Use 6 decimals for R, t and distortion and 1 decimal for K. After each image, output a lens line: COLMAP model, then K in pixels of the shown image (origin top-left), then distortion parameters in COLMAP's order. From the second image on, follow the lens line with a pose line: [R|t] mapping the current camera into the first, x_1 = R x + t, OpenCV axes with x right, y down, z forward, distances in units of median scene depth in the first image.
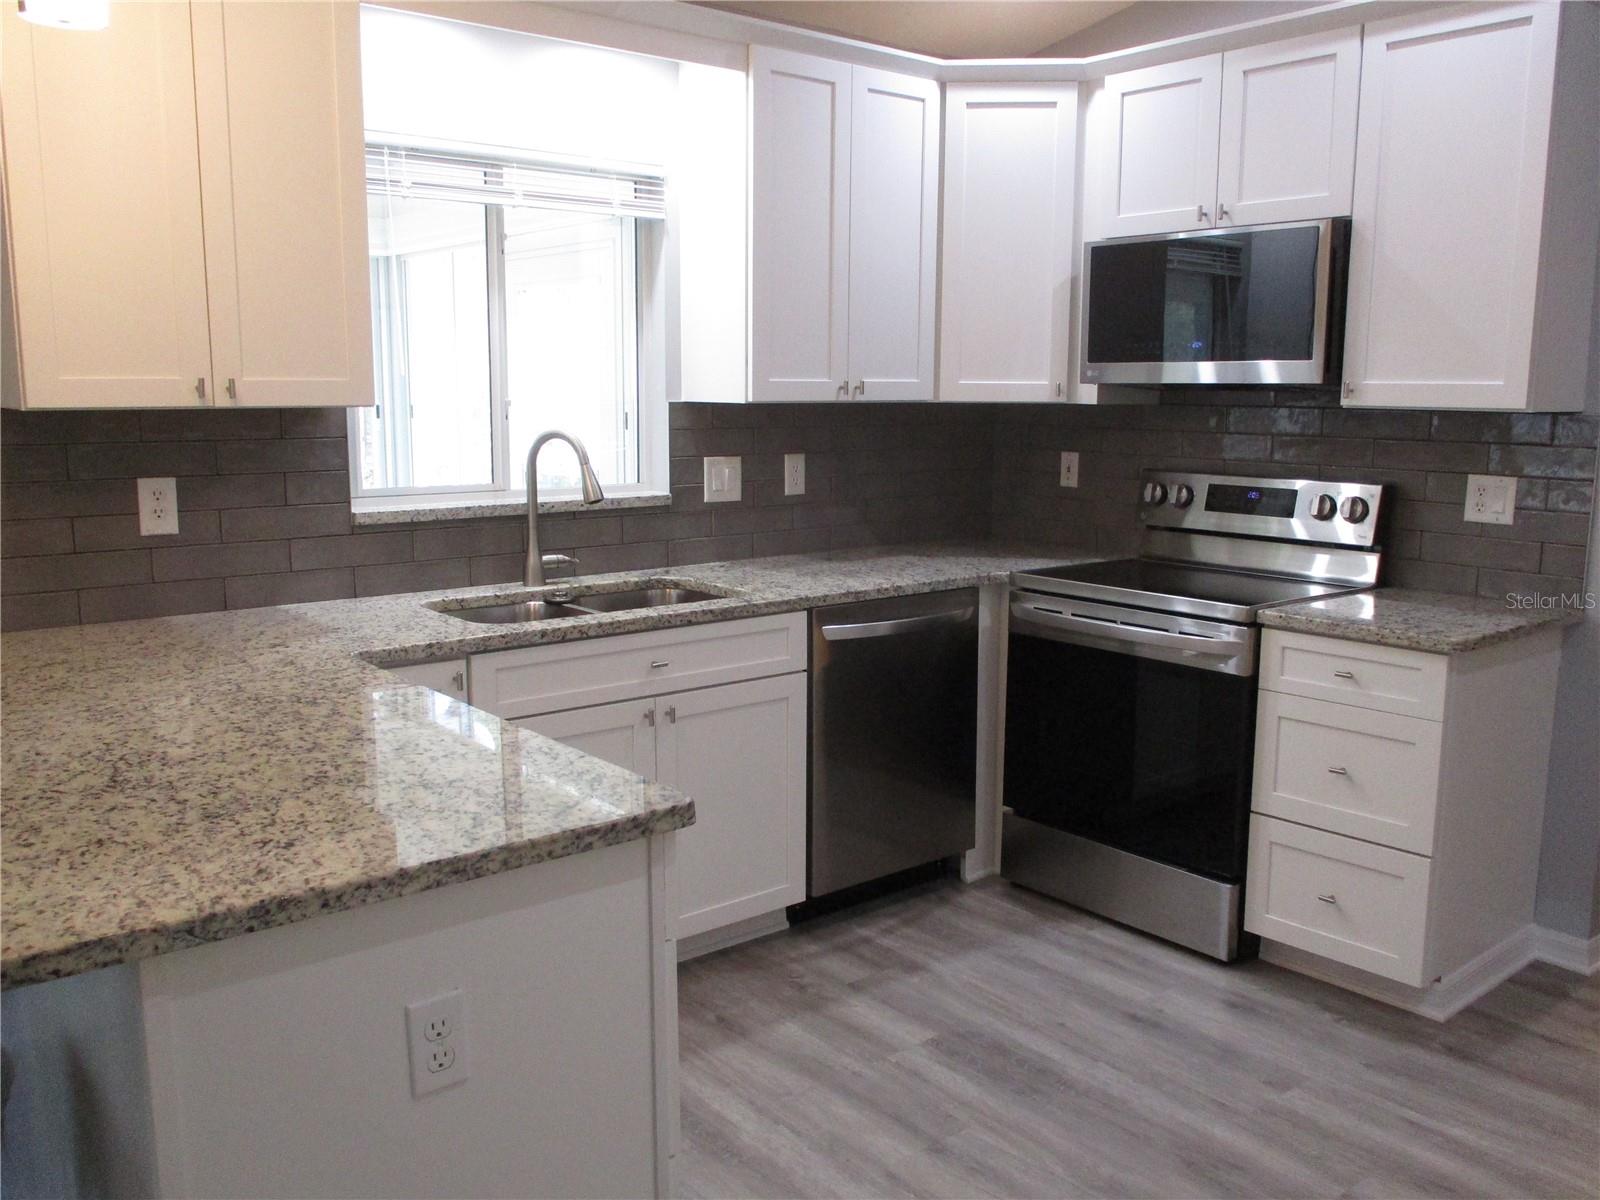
lens RADIAL K [[1395.7, 0, 796.8], [0, 1395.7, 603.3], [0, 0, 1]] dist [-0.016682, 0.008360]
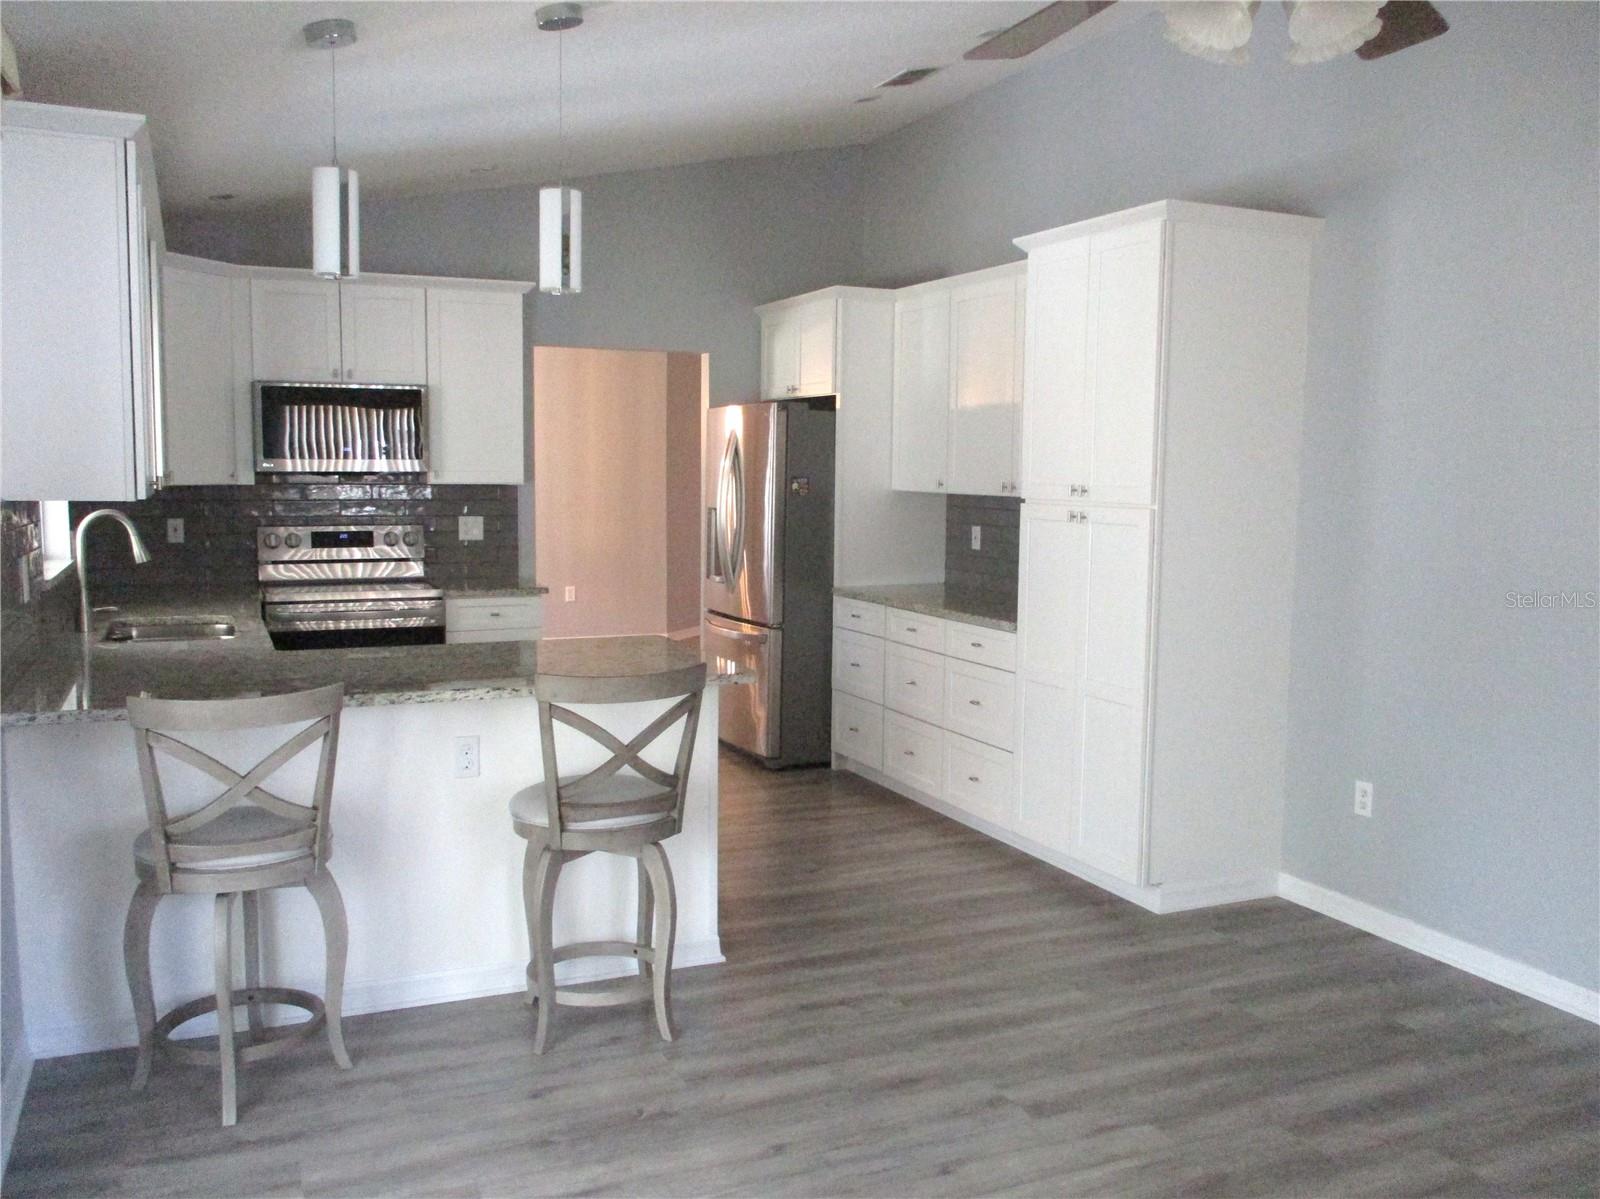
lens RADIAL K [[1395.7, 0, 796.8], [0, 1395.7, 602.8], [0, 0, 1]] dist [-0.016682, 0.008360]
pose [[0.271273, -0.096714, 0.957631, -1.242221], [0.148619, 0.987216, 0.057602, -0.014492], [-0.950959, 0.126696, 0.282178, 0.008844]]
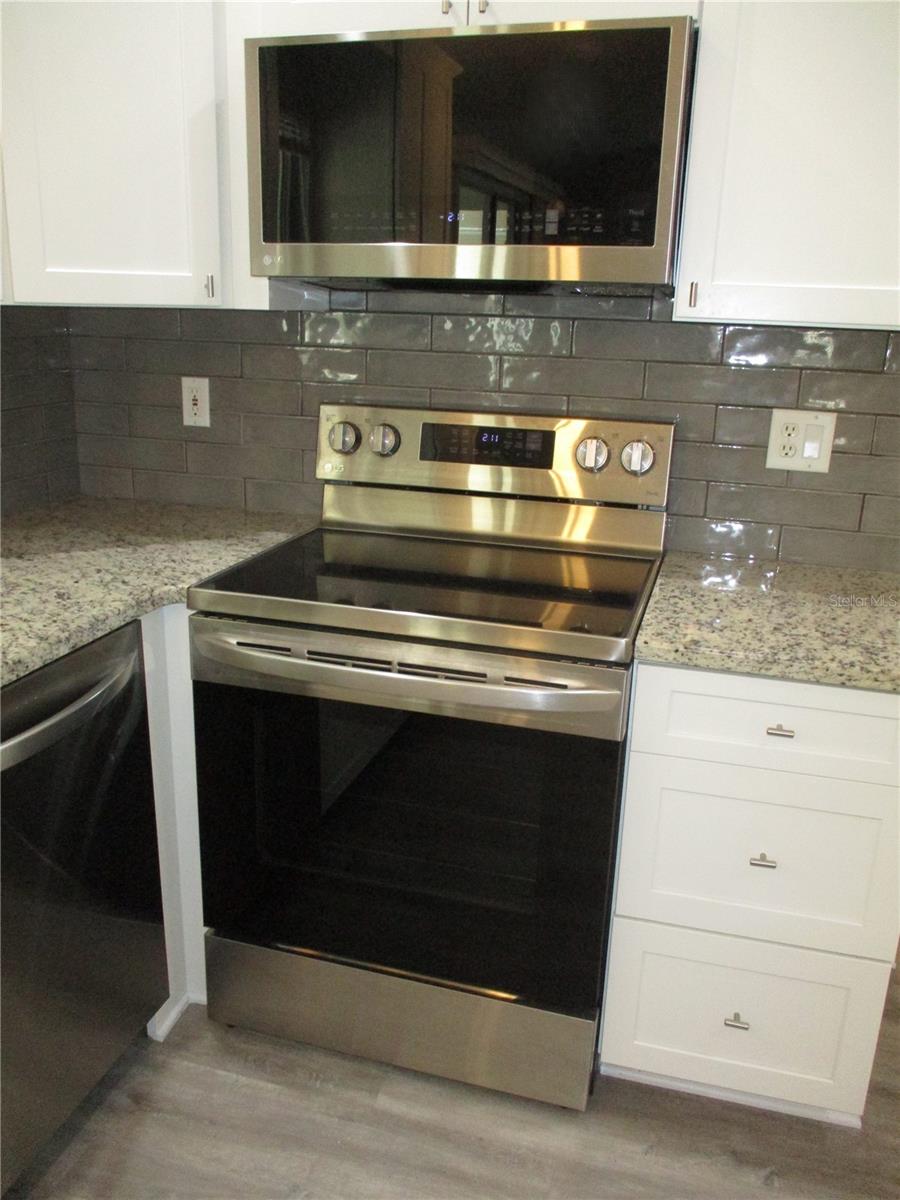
lens RADIAL K [[1015.4, 0, 450.0], [0, 1015.4, 600.0], [0, 0, 1]] dist [-0.028517, 0.003815]
pose [[0.823429, -0.142933, 0.549122, 0.001488], [0.064790, 0.985108, 0.159263, -0.086951], [-0.563709, -0.095565, 0.820427, 0.605233]]
